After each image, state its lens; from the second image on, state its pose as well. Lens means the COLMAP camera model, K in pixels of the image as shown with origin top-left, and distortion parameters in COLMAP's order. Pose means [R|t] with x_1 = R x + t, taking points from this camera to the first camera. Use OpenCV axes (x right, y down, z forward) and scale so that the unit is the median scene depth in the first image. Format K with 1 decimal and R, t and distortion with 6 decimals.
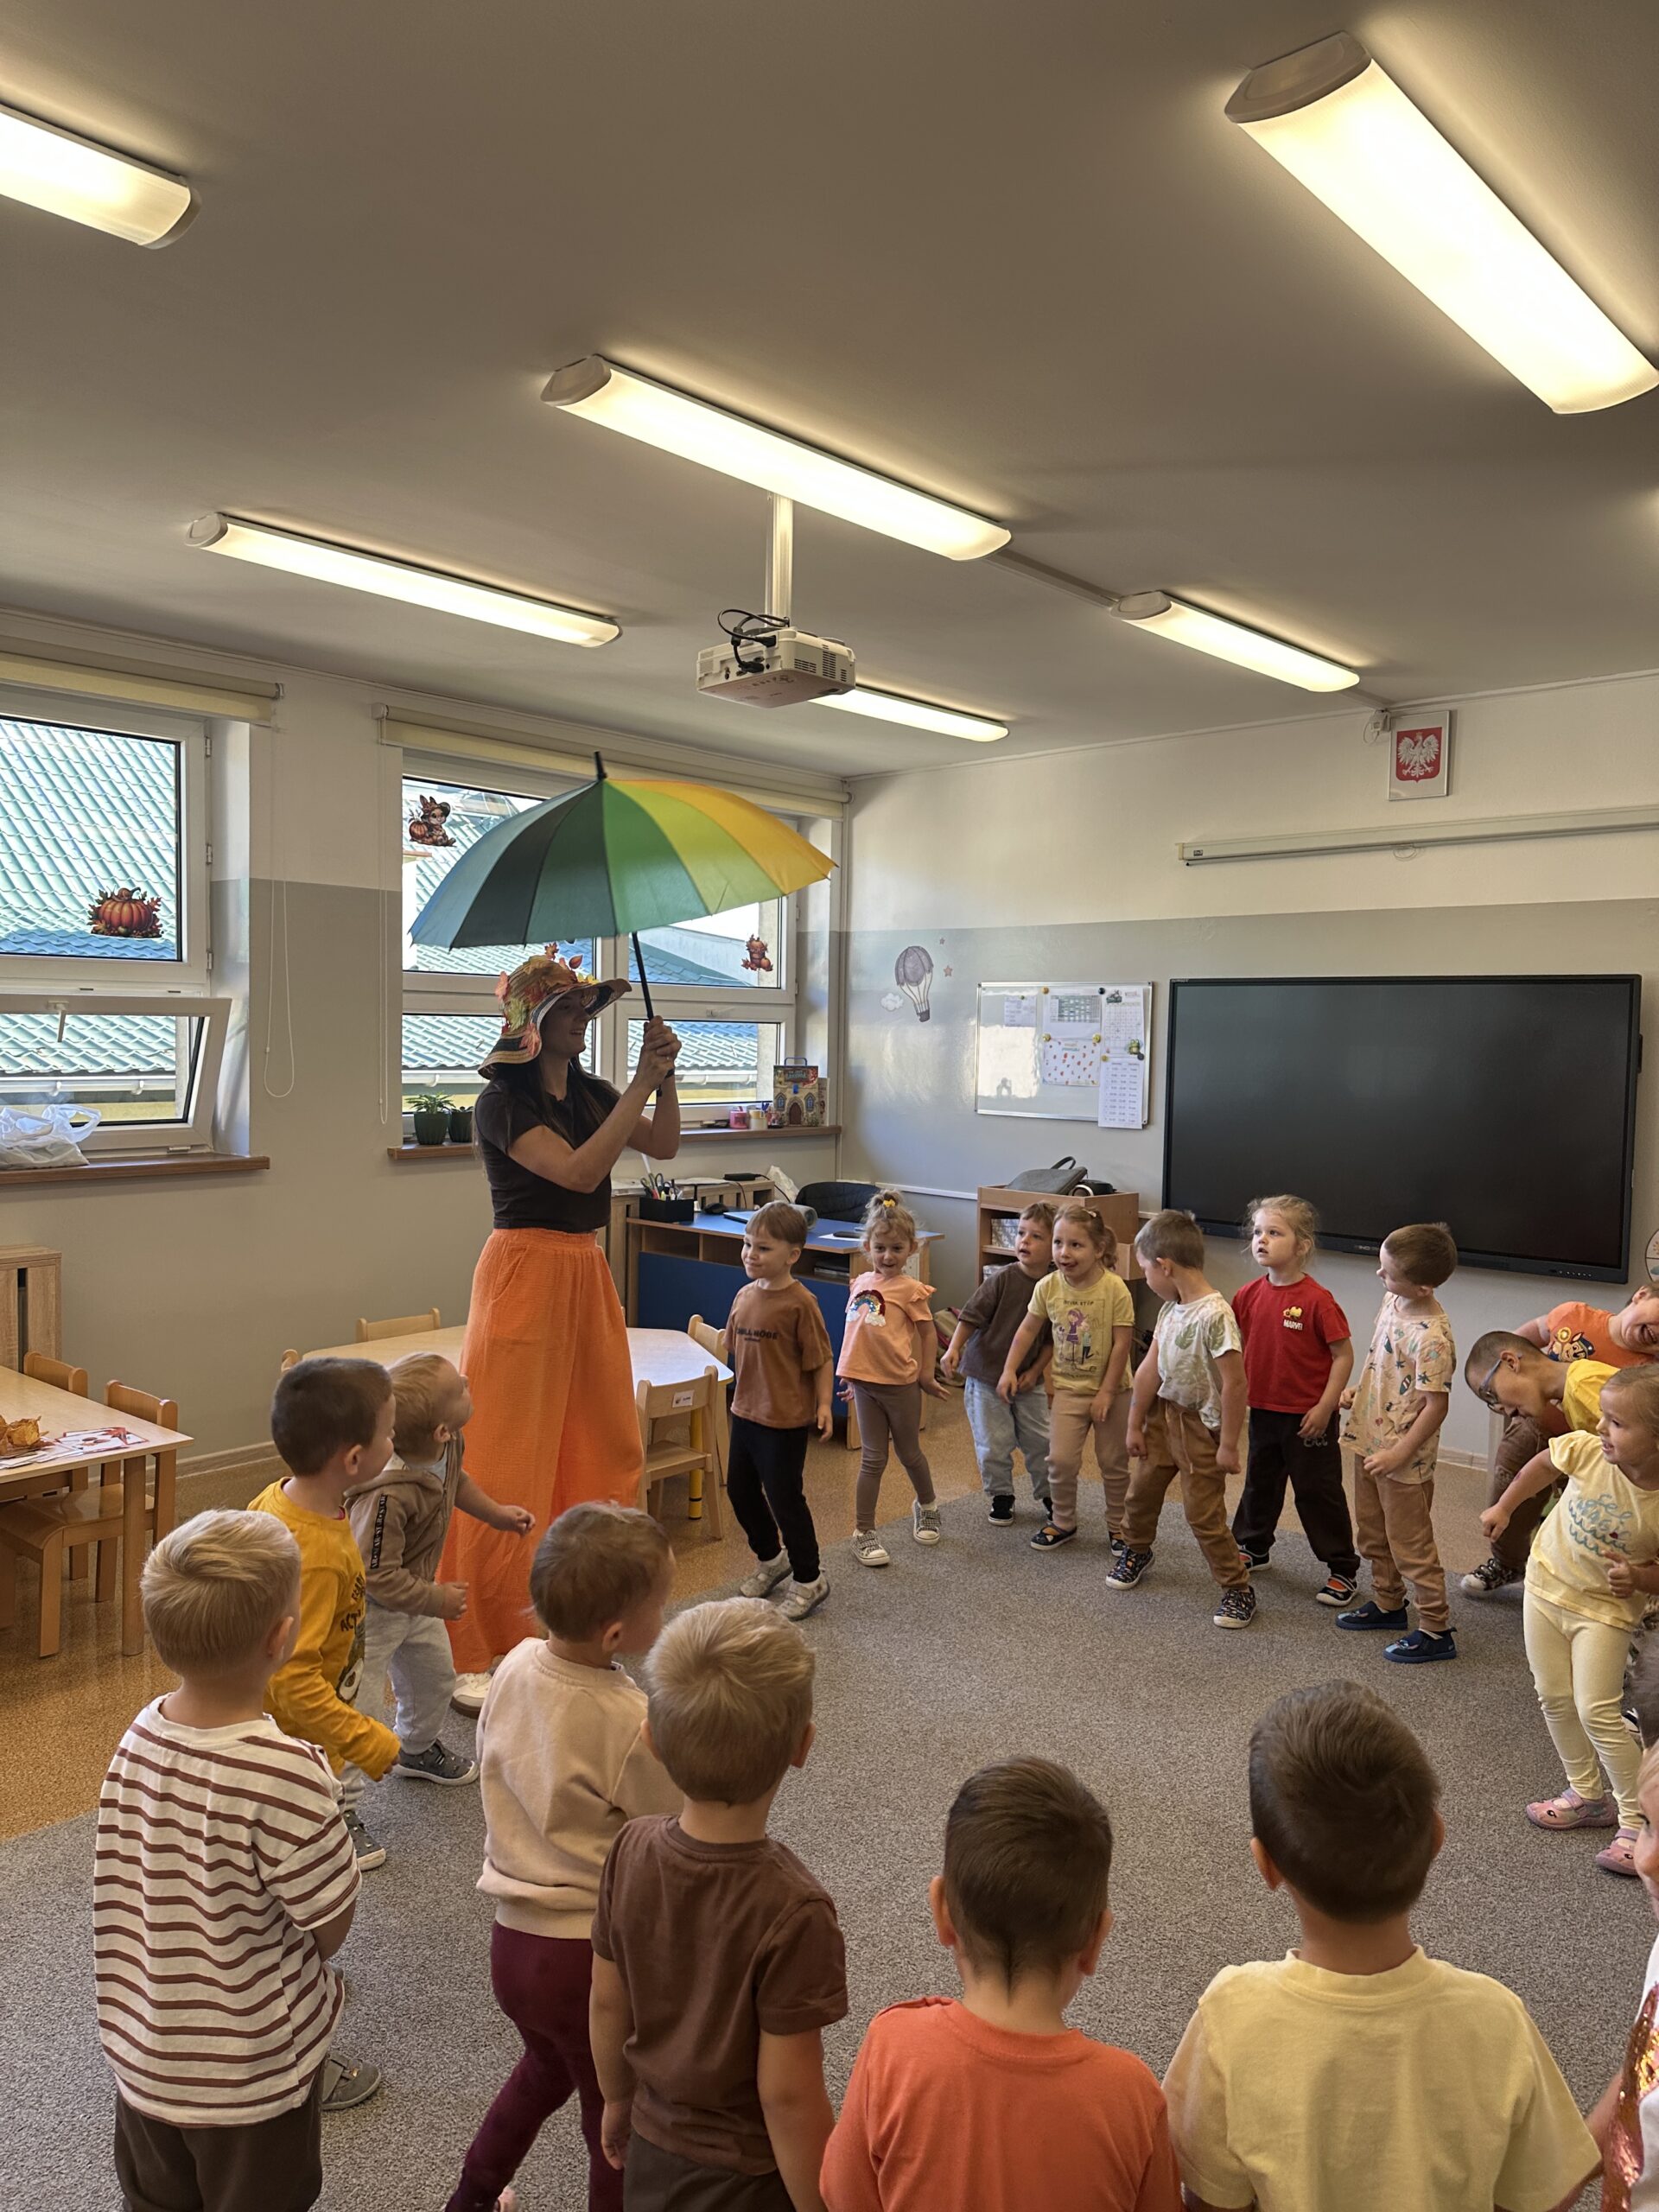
lens RADIAL K [[1529.3, 0, 821.1], [0, 1529.3, 1127.5], [0, 0, 1]] dist [0.159892, -0.236148]
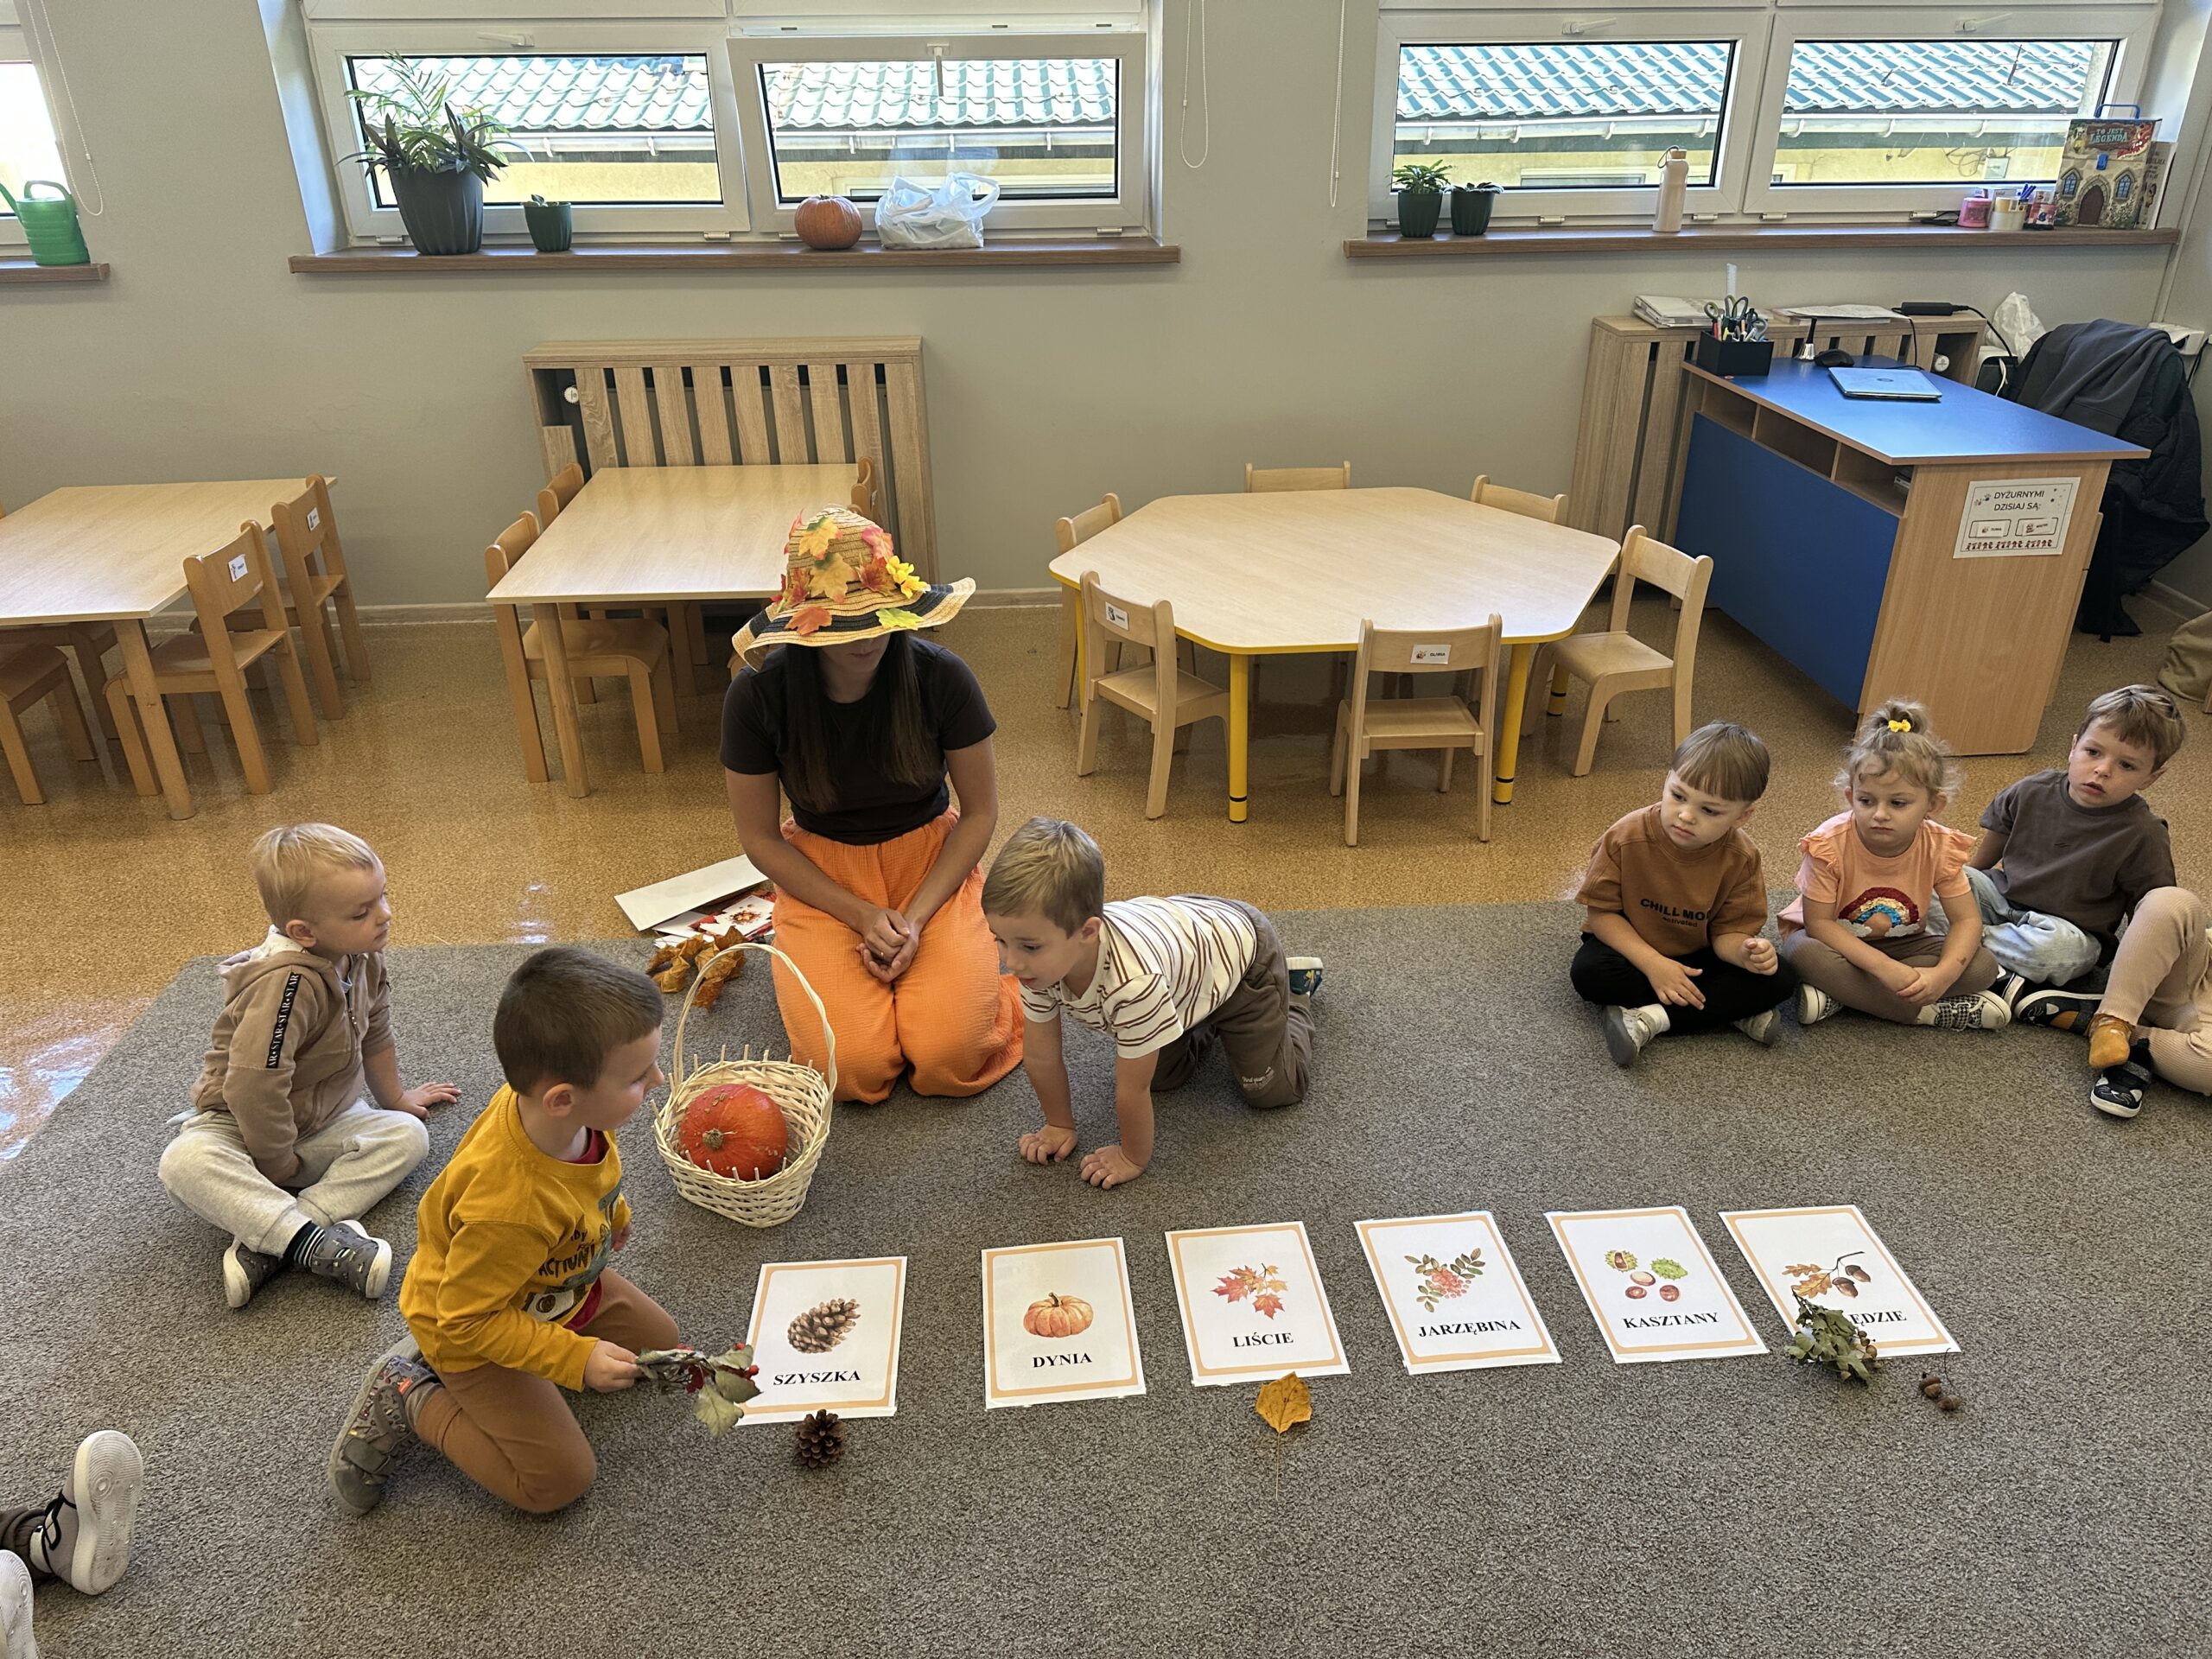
lens RADIAL K [[1558.6, 0, 1103.6], [0, 1558.6, 848.1], [0, 0, 1]] dist [0.027039, -0.027349]
pose [[0.729819, 0.291362, -0.618444, 0.180477], [-0.026381, 0.915962, 0.400397, -0.016327], [0.683131, -0.275902, 0.676173, 0.261977]]
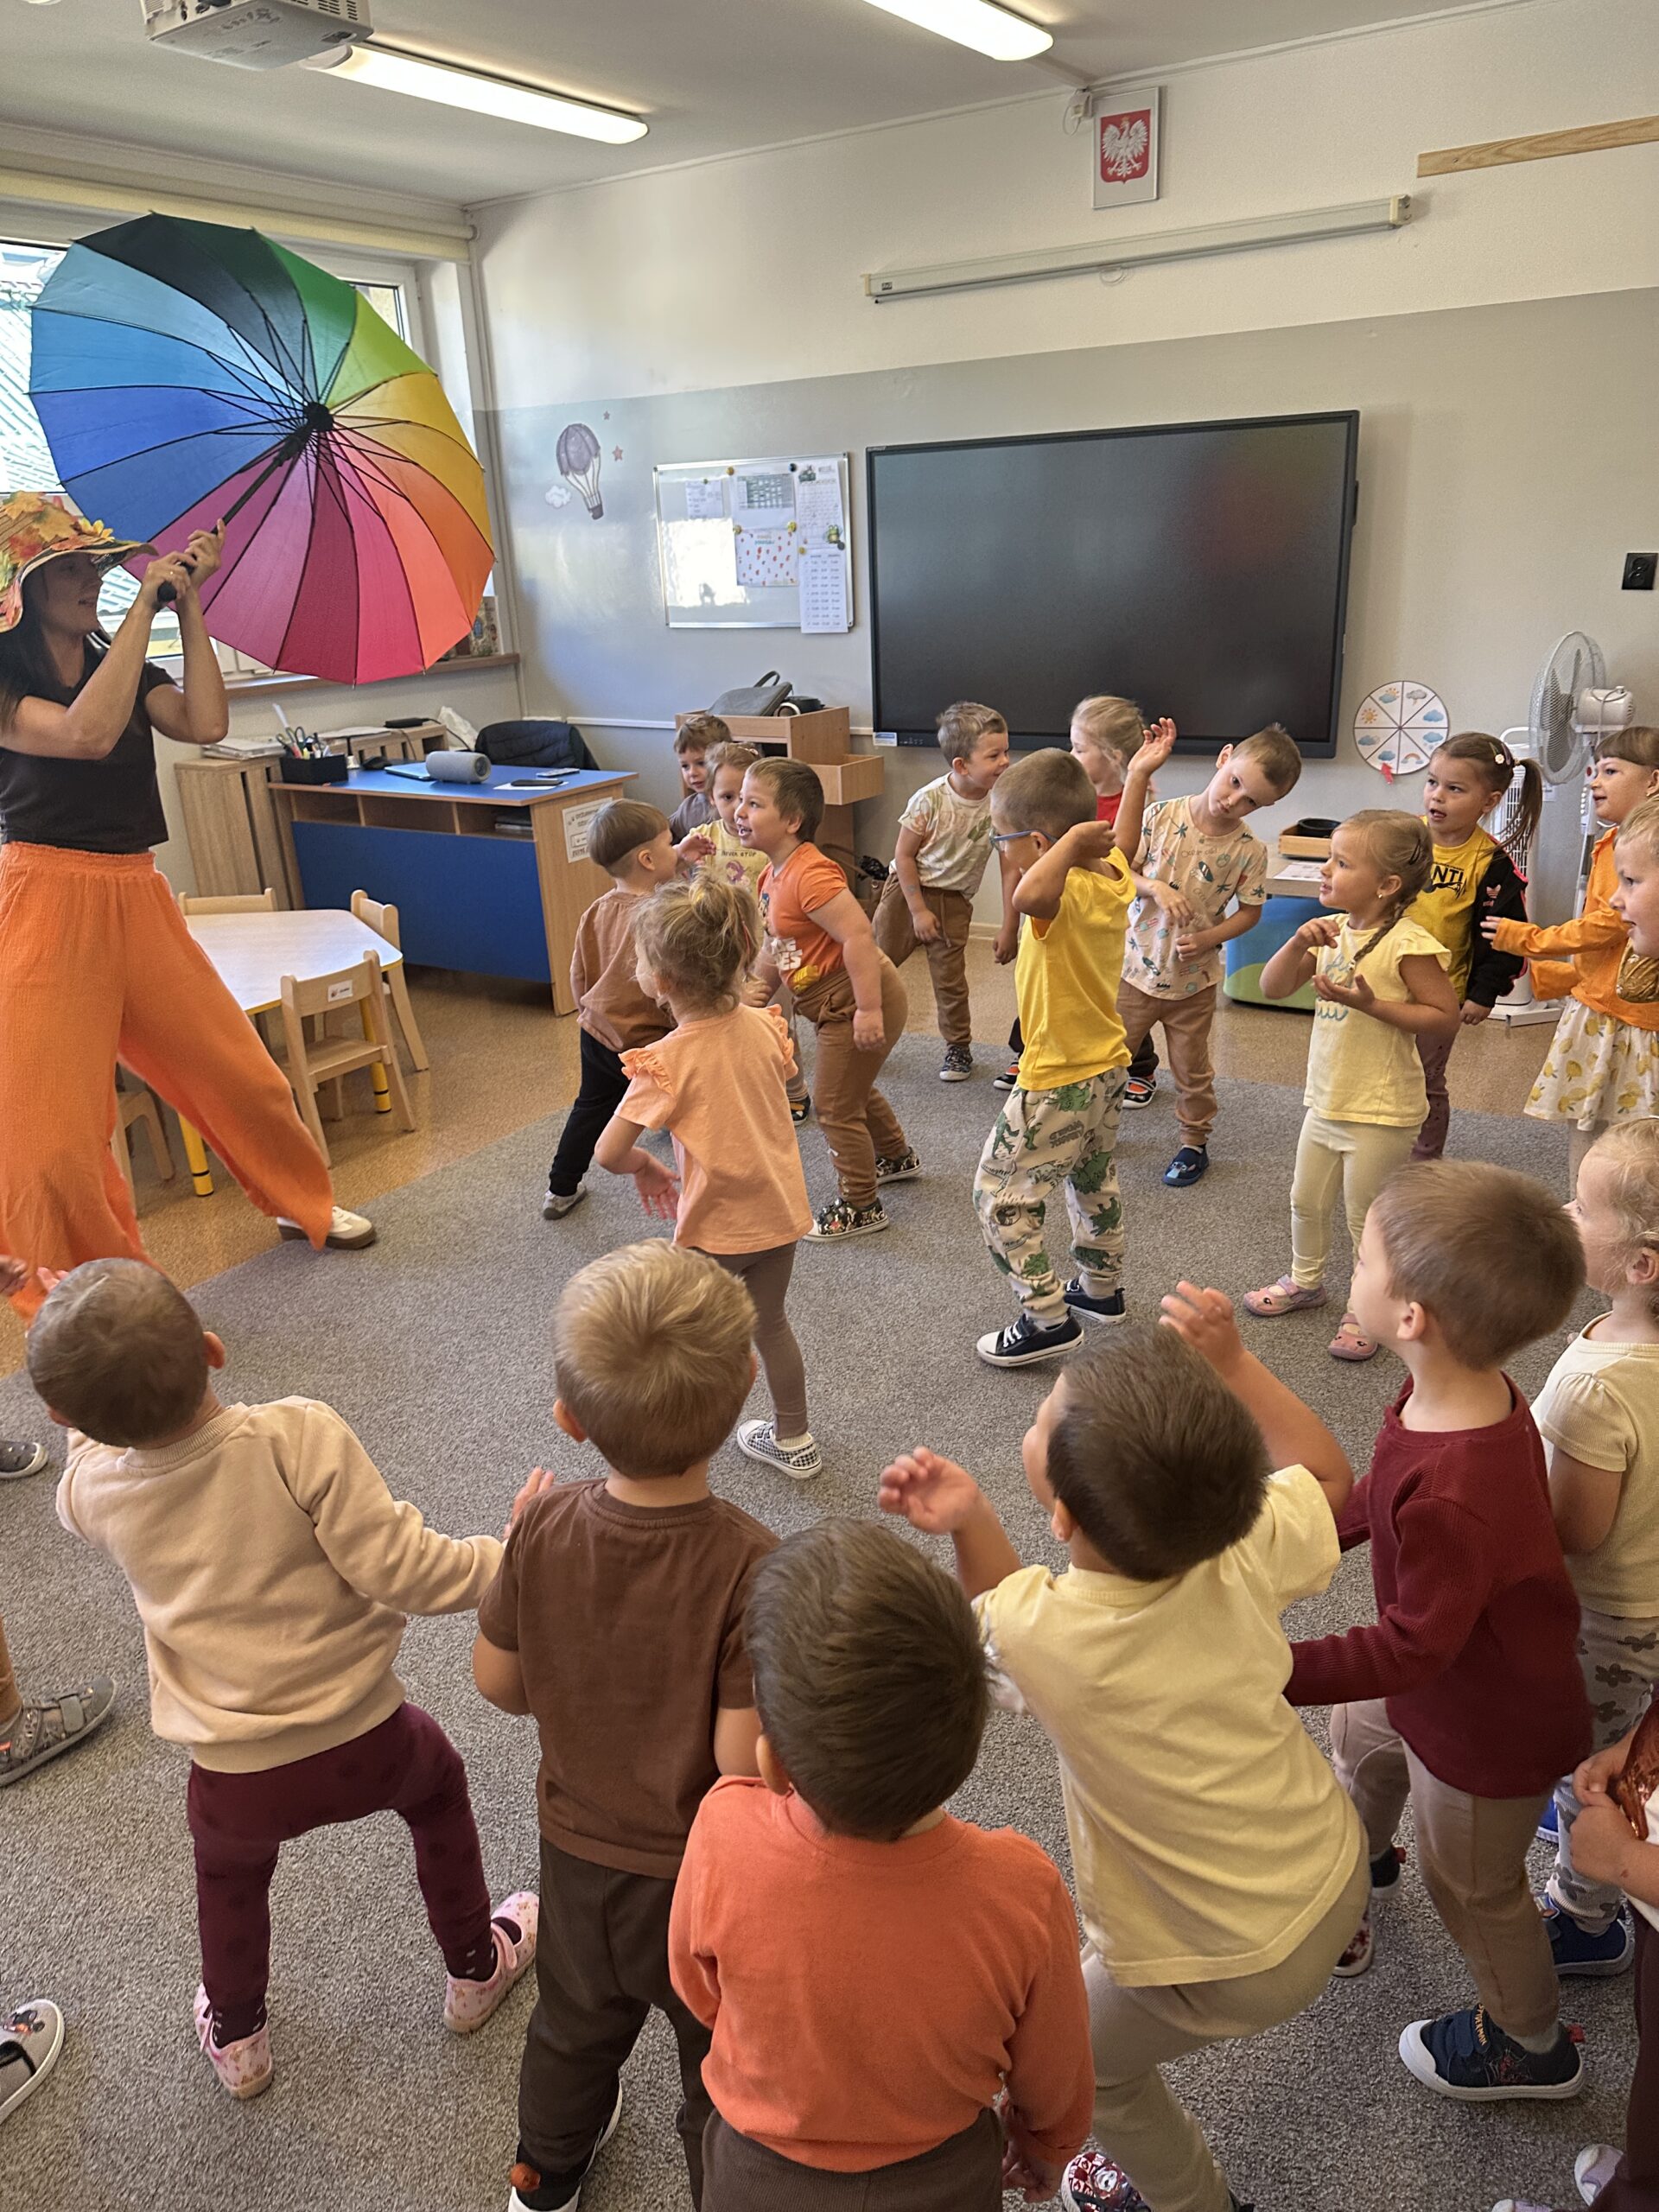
lens RADIAL K [[1547.9, 0, 825.4], [0, 1547.9, 1159.2], [0, 0, 1]] dist [0.000360, -0.037565]
pose [[0.983733, -0.116848, 0.136443, 0.036269], [0.068125, 0.945467, 0.318513, 0.003041], [-0.166220, -0.304036, 0.938047, 0.065146]]
